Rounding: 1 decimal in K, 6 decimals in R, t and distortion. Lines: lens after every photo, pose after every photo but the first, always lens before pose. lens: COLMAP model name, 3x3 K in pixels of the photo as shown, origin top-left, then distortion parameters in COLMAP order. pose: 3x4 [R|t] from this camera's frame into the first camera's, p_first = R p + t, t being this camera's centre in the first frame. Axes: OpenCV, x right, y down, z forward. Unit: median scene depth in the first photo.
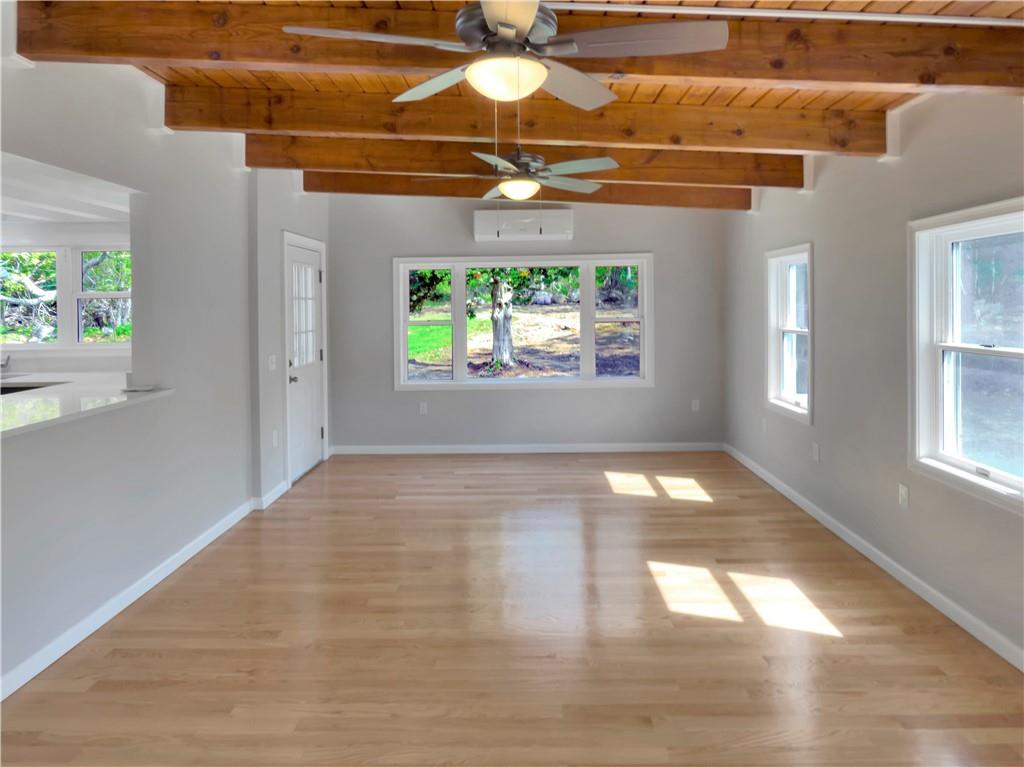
lens RADIAL K [[656.6, 0, 513.8], [0, 656.6, 317.7], [0, 0, 1]] dist [-0.004282, -0.000553]
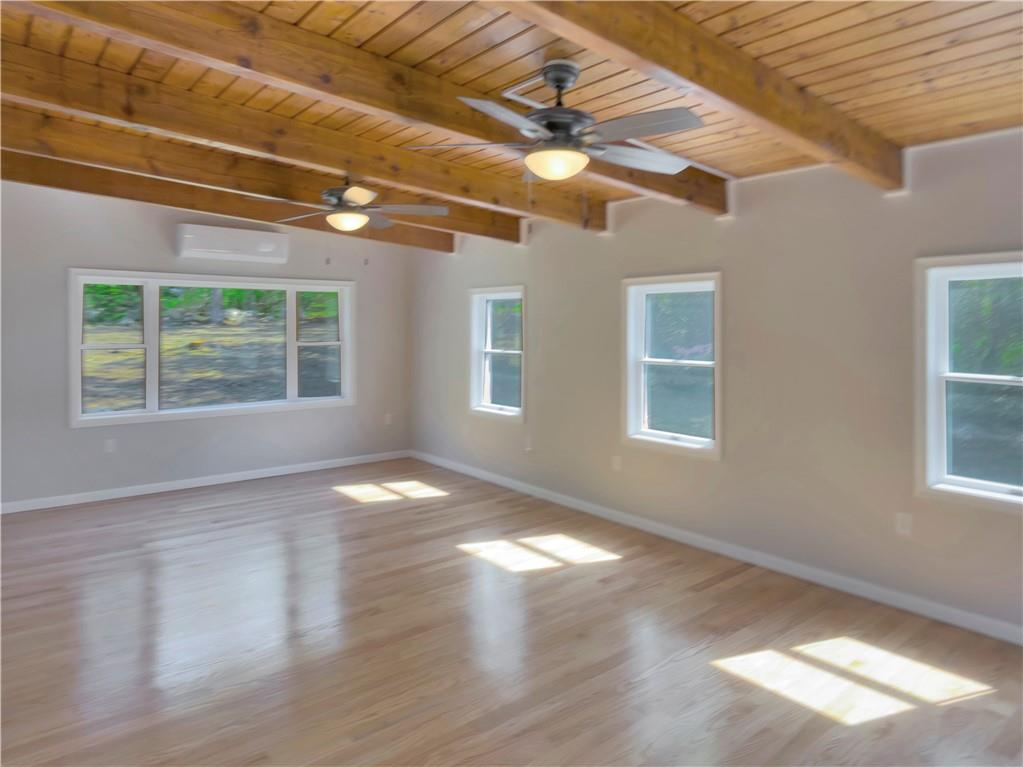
lens RADIAL K [[647.1, 0, 507.1], [0, 647.1, 330.4], [0, 0, 1]] dist [0.000400, -0.000124]
pose [[0.764111, 0.014511, 0.644921, -0.532477], [-0.004518, 0.999843, -0.017144, -0.001246], [-0.645069, 0.010186, 0.764057, 0.036431]]
